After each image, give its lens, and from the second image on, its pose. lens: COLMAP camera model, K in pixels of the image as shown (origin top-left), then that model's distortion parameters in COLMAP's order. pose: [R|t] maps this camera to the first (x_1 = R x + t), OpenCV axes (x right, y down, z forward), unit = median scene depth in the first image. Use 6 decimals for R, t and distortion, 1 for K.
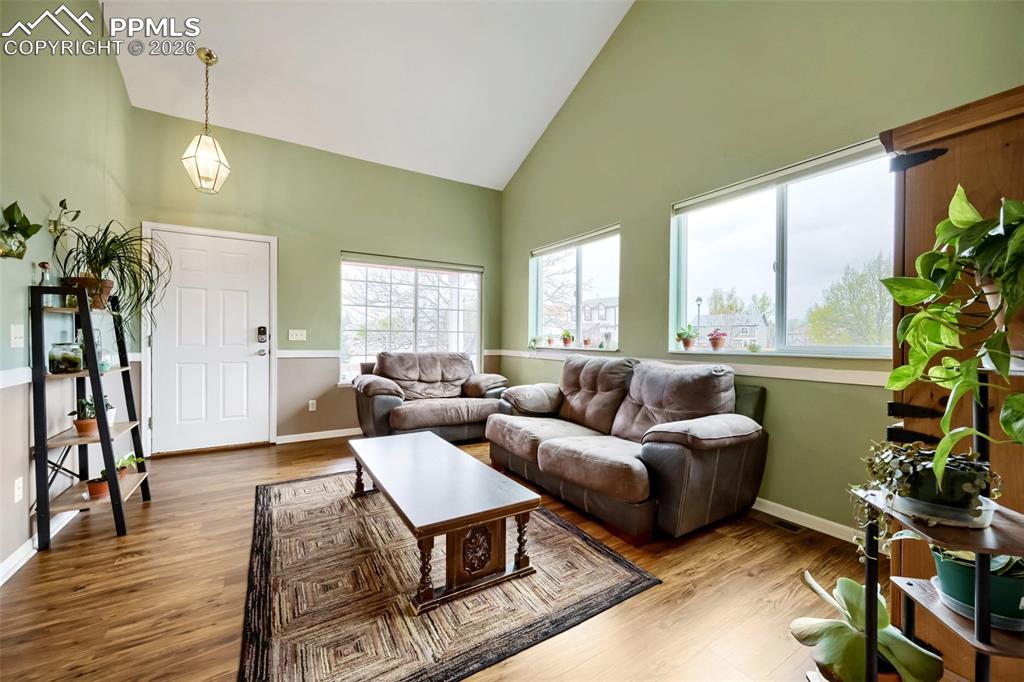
lens RADIAL K [[399.9, 0, 509.0], [0, 399.9, 340.4], [0, 0, 1]] dist [-0.002543, 0.001972]
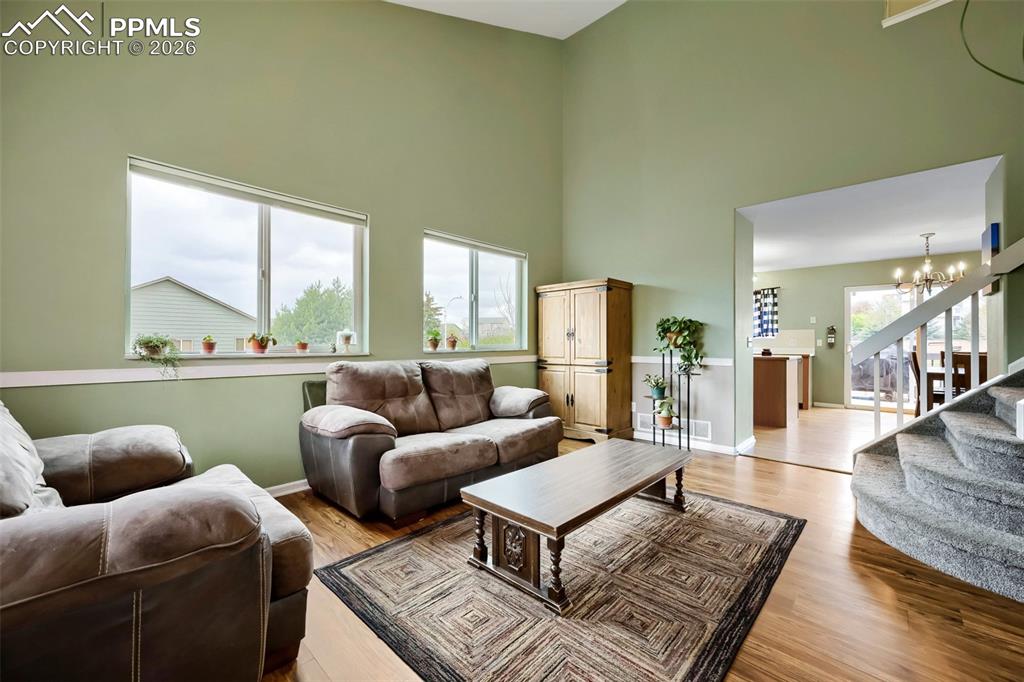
lens RADIAL K [[399.9, 0, 514.8], [0, 399.9, 339.3], [0, 0, 1]] dist [-0.002543, 0.001972]
pose [[-0.269656, 0.002110, 0.962955, -0.851524], [-0.000070, 0.999998, -0.002211, -0.009359], [-0.962957, -0.000664, -0.269655, 1.112991]]
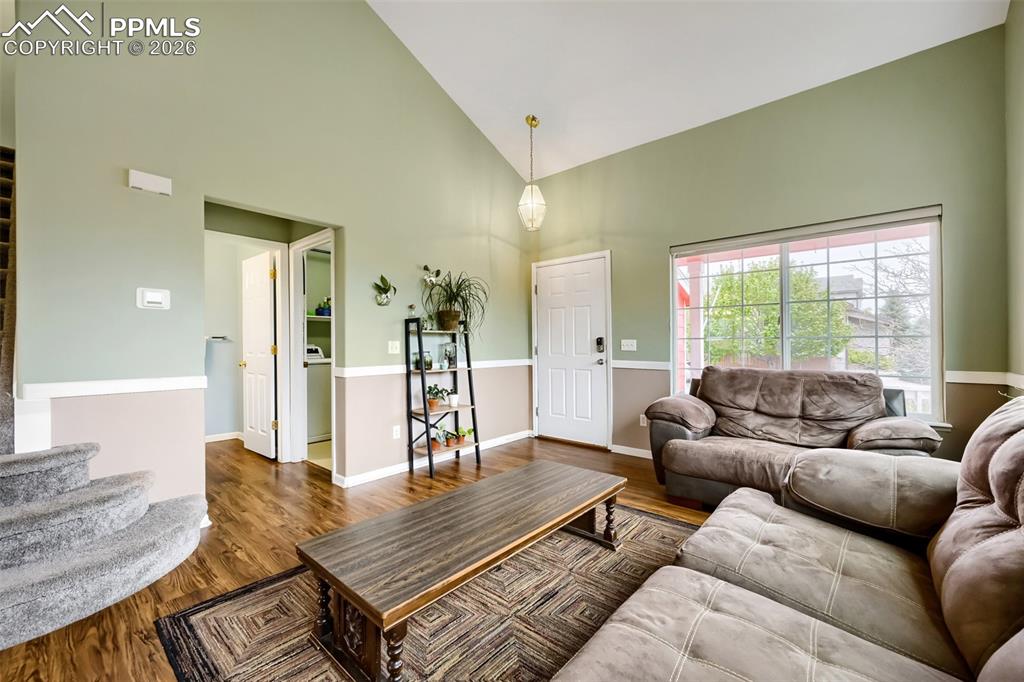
lens RADIAL K [[399.9, 0, 517.6], [0, 399.9, 350.3], [0, 0, 1]] dist [-0.002543, 0.001972]
pose [[0.311188, 0.001296, -0.950348, 0.424719], [-0.003587, 0.999994, 0.000190, -0.000041], [0.950342, 0.003350, 0.311190, 0.605739]]
